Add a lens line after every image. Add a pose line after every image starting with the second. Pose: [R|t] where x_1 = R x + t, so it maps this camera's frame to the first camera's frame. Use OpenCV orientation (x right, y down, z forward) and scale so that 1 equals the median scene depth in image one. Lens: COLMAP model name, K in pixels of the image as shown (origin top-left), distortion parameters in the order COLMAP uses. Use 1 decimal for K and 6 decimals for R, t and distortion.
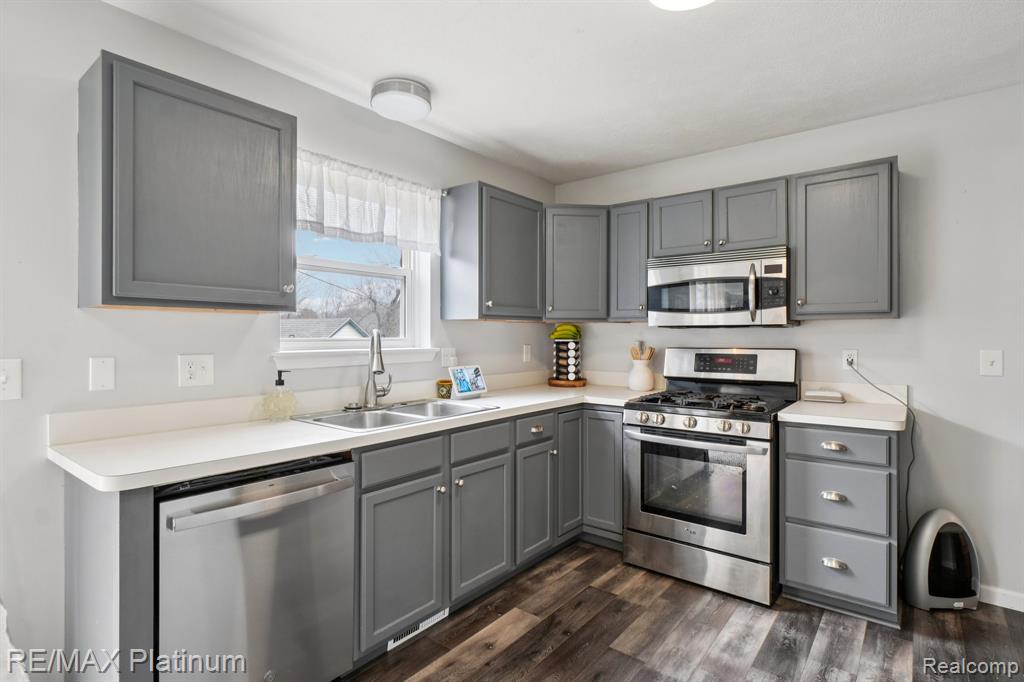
lens RADIAL K [[522.7, 0, 512.5], [0, 522.7, 338.5], [0, 0, 1]] dist [-0.001070, -0.000082]
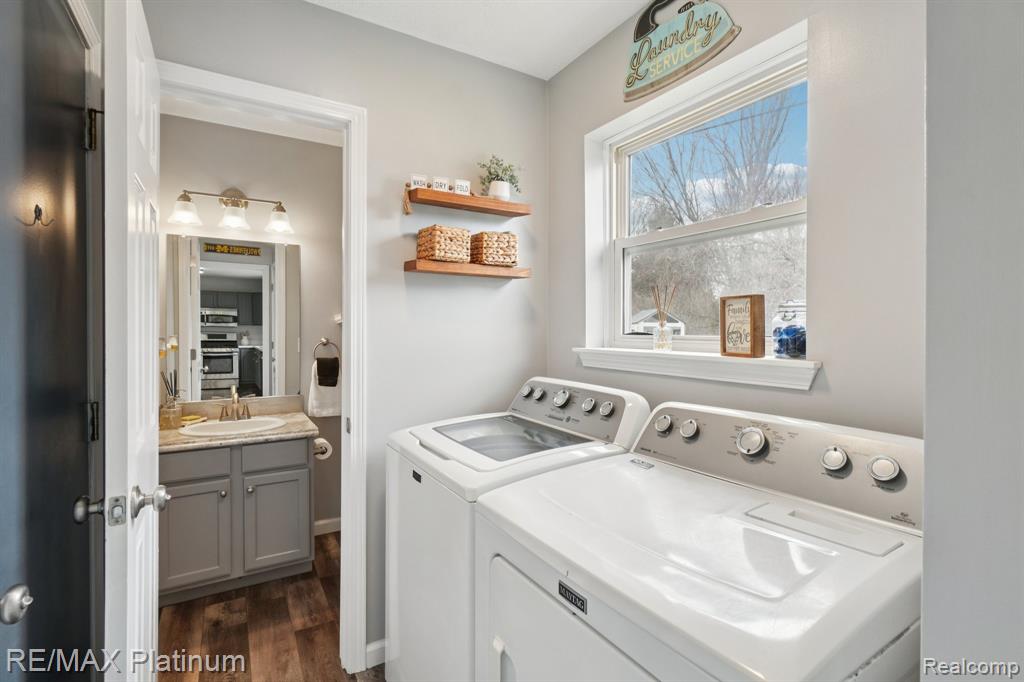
lens RADIAL K [[470.3, 0, 512.5], [0, 470.3, 334.8], [0, 0, 1]] dist [0.001221, 0.000173]
pose [[0.341576, 0.001355, 0.939853, -2.327312], [0.002122, 0.999995, -0.002213, 0.054588], [-0.939852, 0.002750, 0.341571, -2.426663]]
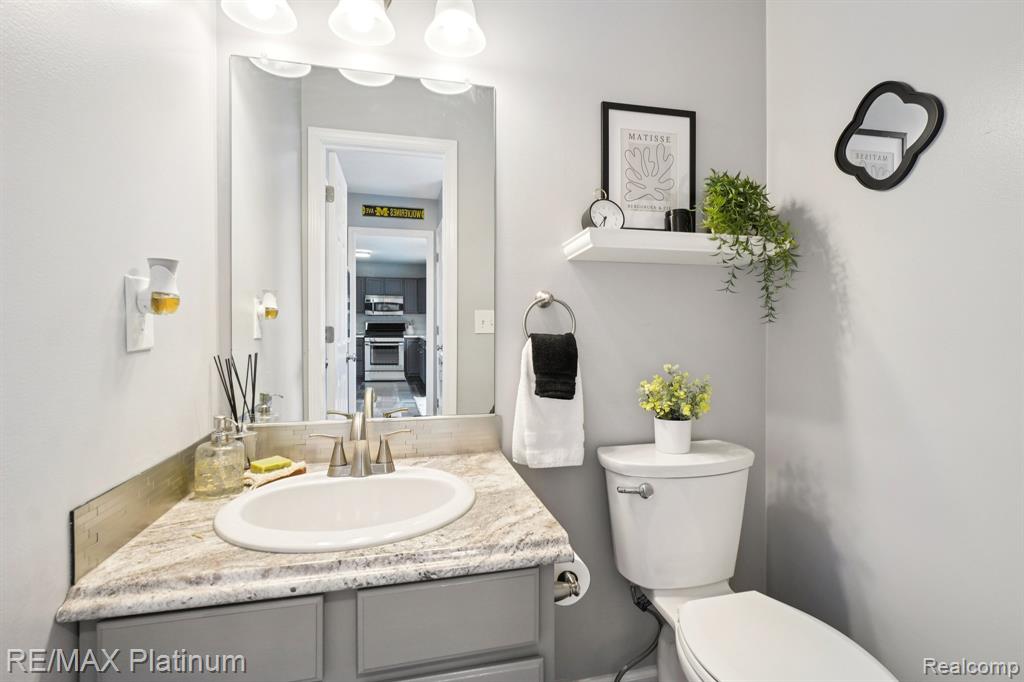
lens RADIAL K [[470.3, 0, 510.2], [0, 470.3, 338.9], [0, 0, 1]] dist [0.001221, 0.000173]
pose [[0.616569, -0.008404, 0.787256, -1.800575], [-0.001950, 0.999924, 0.012202, 0.109879], [-0.787298, -0.009058, 0.616506, -1.854626]]
